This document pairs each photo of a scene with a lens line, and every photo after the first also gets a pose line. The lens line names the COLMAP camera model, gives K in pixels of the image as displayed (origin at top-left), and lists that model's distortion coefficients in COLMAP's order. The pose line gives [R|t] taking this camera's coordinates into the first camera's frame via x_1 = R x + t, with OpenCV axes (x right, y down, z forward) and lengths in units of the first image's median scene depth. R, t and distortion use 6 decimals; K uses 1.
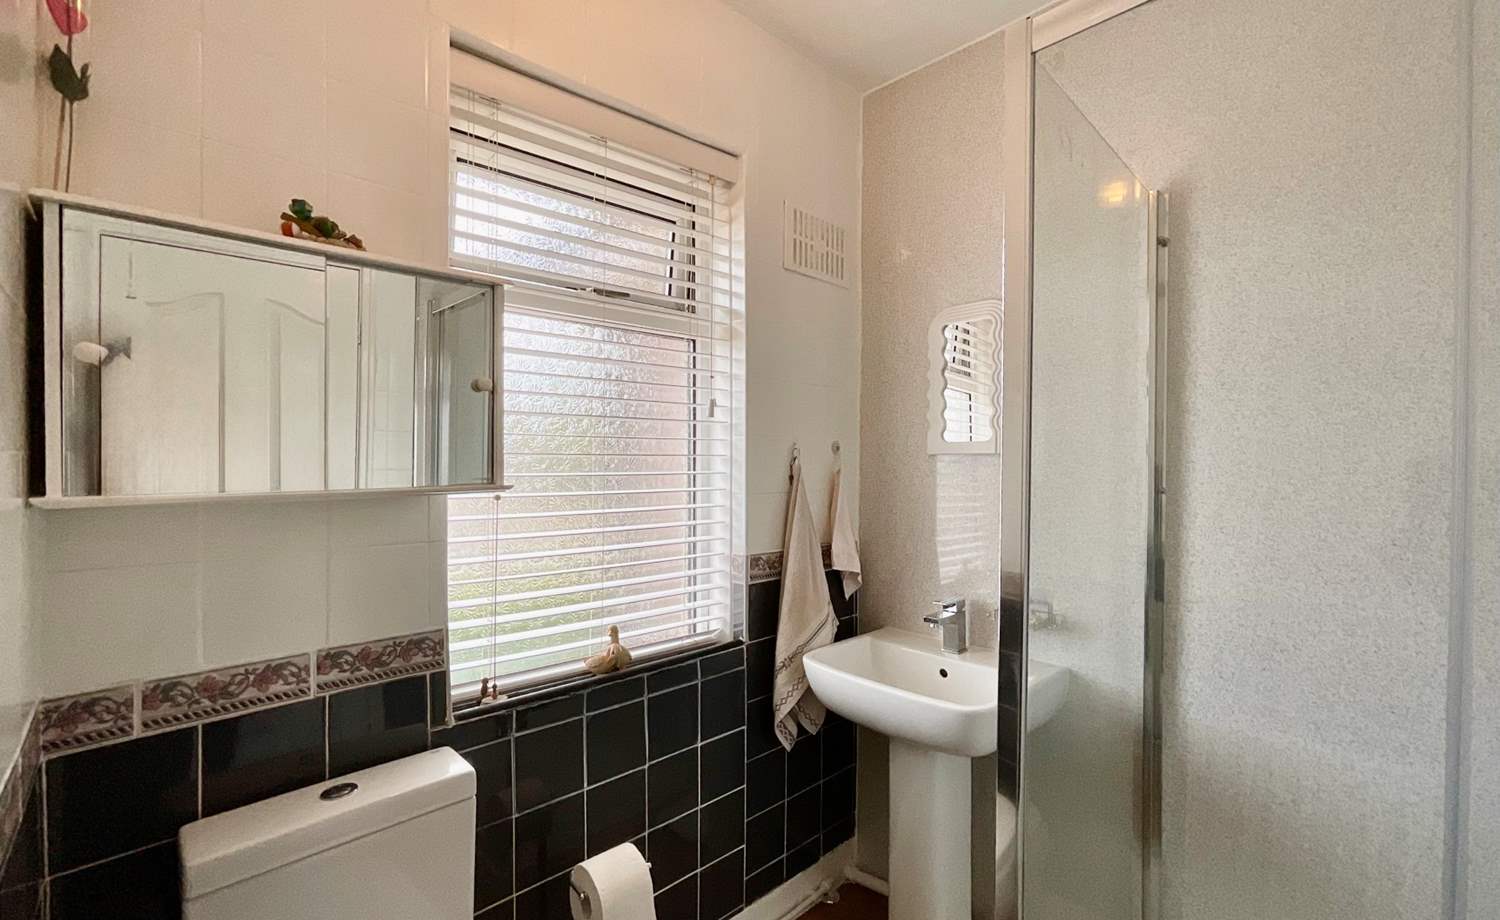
lens RADIAL K [[665.0, 0, 750.0], [0, 665.0, 460.0], [0, 0, 1]] dist [-0.013268, 0.007126]
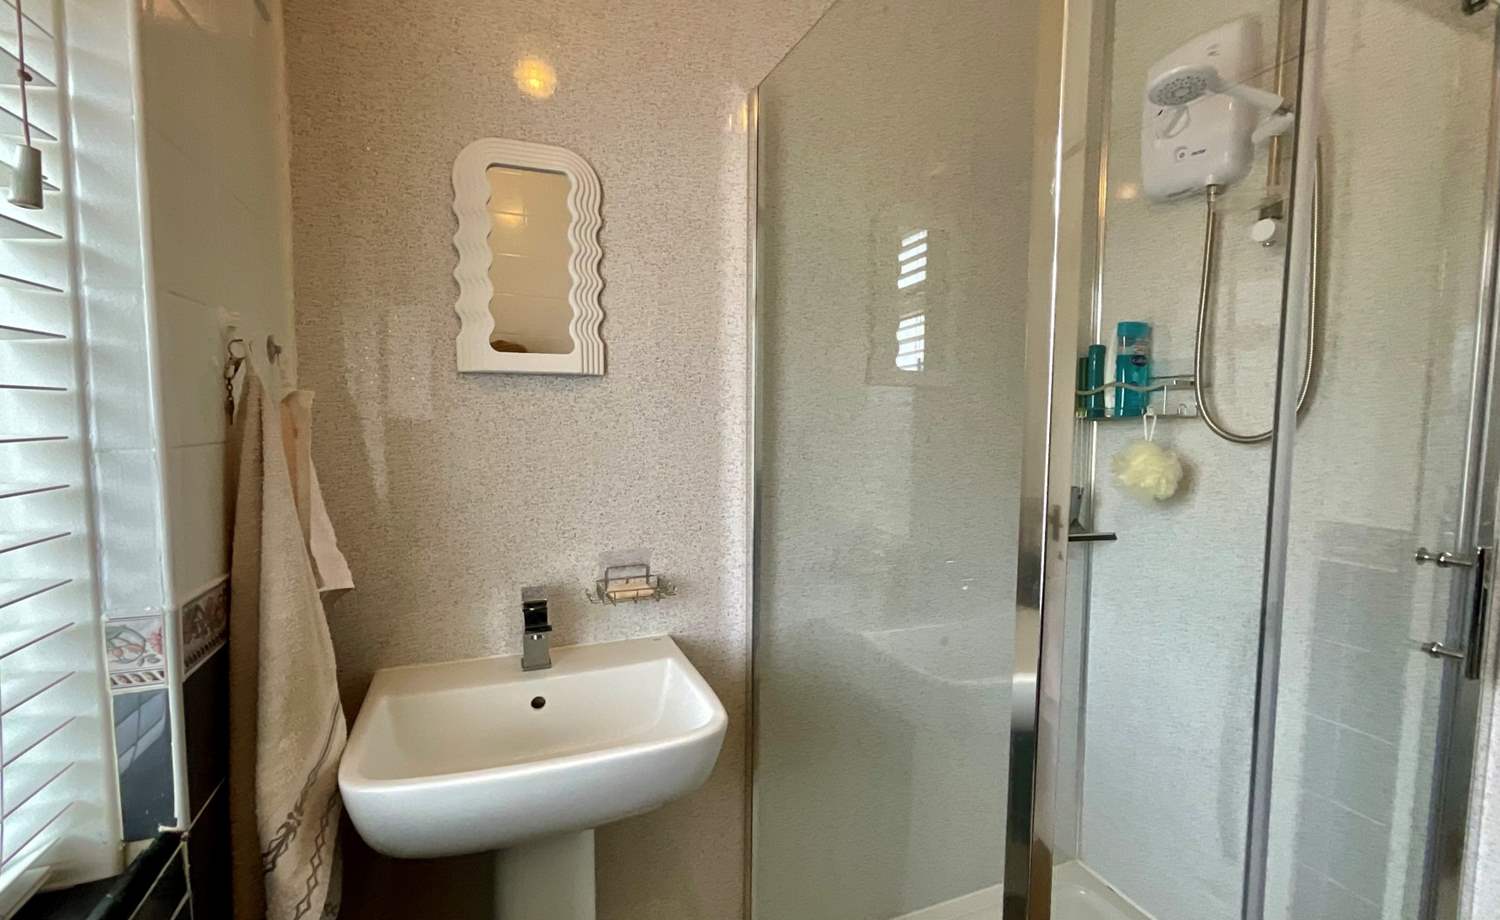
lens RADIAL K [[665.0, 0, 750.0], [0, 665.0, 460.0], [0, 0, 1]] dist [-0.013268, 0.007126]
pose [[0.382072, -0.068856, 0.921564, -0.213803], [0.008359, 0.997437, 0.071060, 0.034958], [-0.924095, -0.019447, 0.381668, 0.549872]]
